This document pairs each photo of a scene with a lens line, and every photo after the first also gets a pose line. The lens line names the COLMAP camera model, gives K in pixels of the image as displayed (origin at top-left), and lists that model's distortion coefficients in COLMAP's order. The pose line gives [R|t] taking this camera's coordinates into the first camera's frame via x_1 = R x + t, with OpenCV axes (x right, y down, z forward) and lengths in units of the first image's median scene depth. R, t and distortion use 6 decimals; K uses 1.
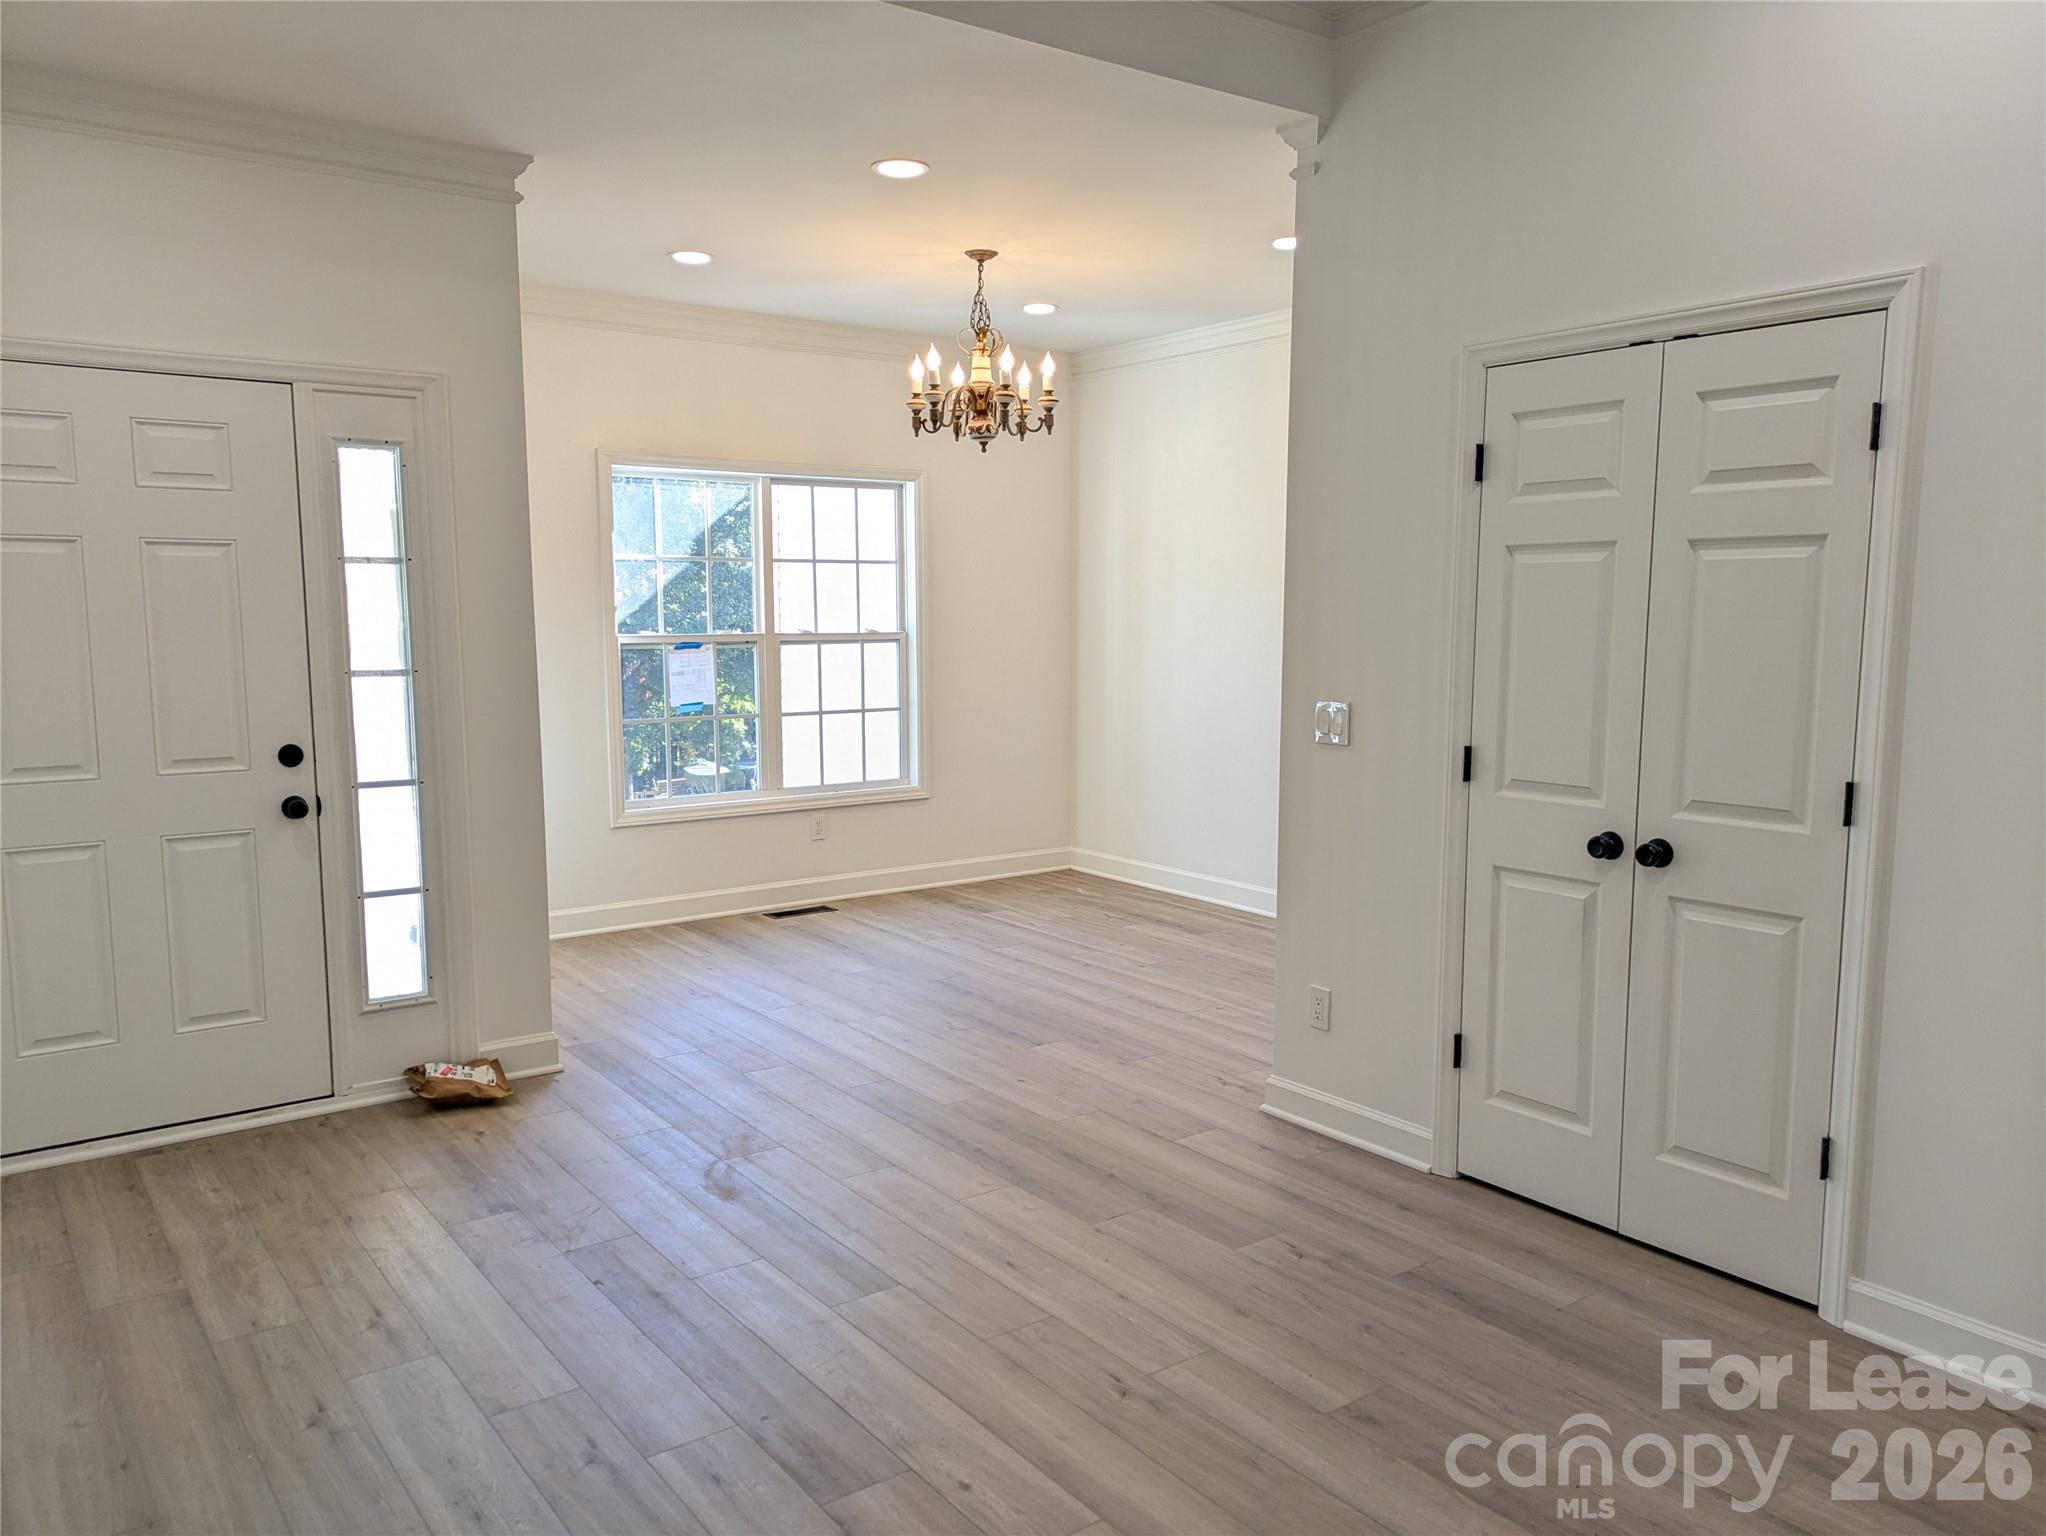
lens RADIAL K [[1498.3, 0, 1019.7], [0, 1498.3, 788.9], [0, 0, 1]] dist [0.055418, -0.047384]
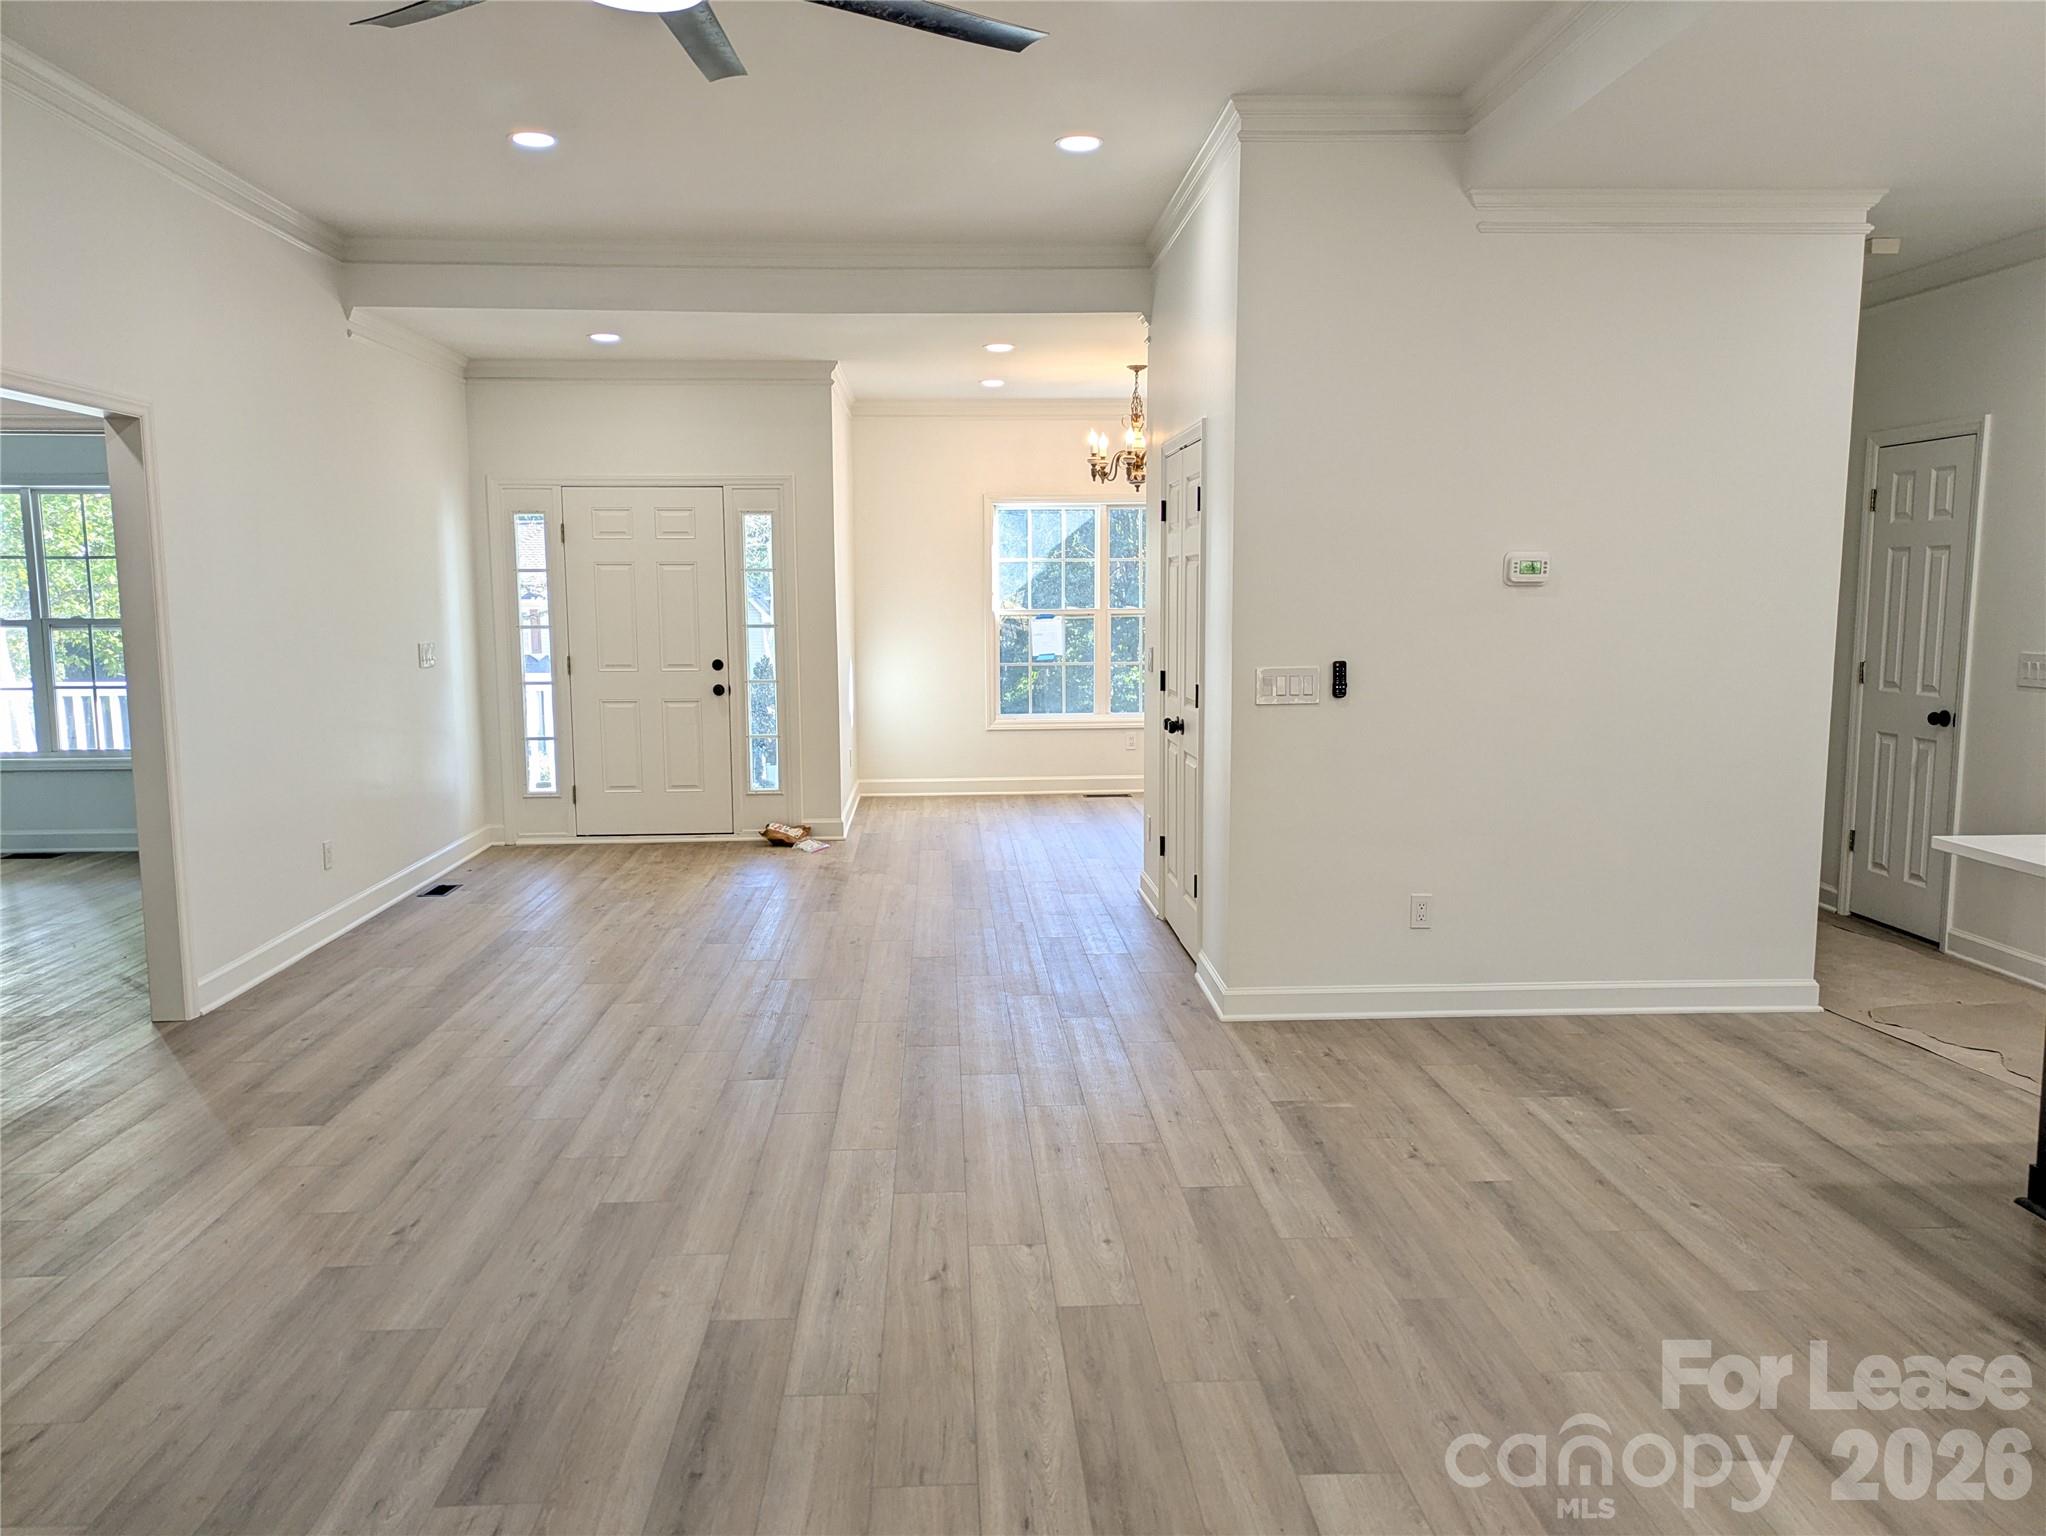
lens RADIAL K [[1498.3, 0, 1007.7], [0, 1498.3, 781.7], [0, 0, 1]] dist [0.055418, -0.047384]
pose [[0.833174, 0.066392, -0.549010, 0.644625], [-0.062334, 0.997715, 0.026057, 0.038704], [0.549486, 0.012512, 0.835409, -0.327531]]
